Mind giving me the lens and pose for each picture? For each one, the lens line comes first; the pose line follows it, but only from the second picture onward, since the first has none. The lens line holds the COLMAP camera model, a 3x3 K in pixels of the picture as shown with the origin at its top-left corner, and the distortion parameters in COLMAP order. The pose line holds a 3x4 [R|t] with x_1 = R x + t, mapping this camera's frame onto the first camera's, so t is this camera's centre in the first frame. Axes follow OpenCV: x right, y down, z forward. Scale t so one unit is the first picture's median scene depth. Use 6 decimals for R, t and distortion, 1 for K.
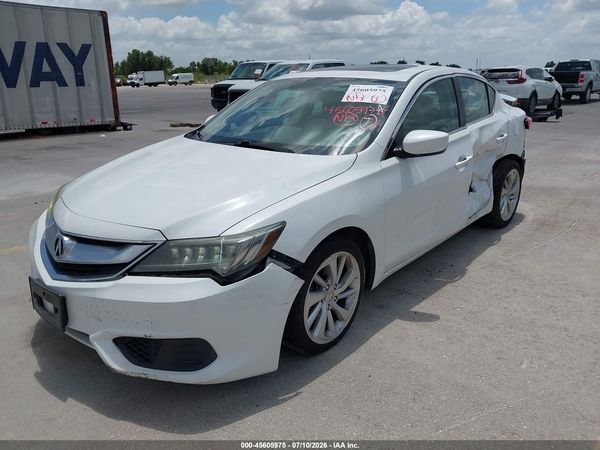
lens RADIAL K [[480.1, 0, 294.4], [0, 480.1, 219.8], [0, 0, 1]] dist [0.012187, -0.005782]
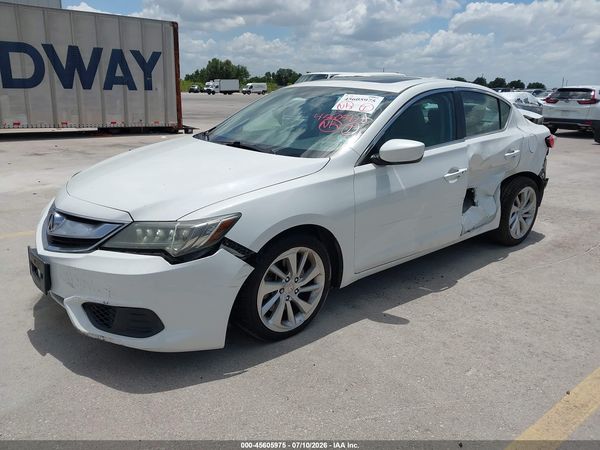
lens RADIAL K [[480.1, 0, 295.6], [0, 480.1, 219.0], [0, 0, 1]] dist [0.012187, -0.005782]
pose [[0.988486, 0.071033, -0.133603, 0.187476], [-0.074294, 0.997044, -0.019579, 0.021831], [0.131817, 0.029280, 0.990842, -0.052216]]
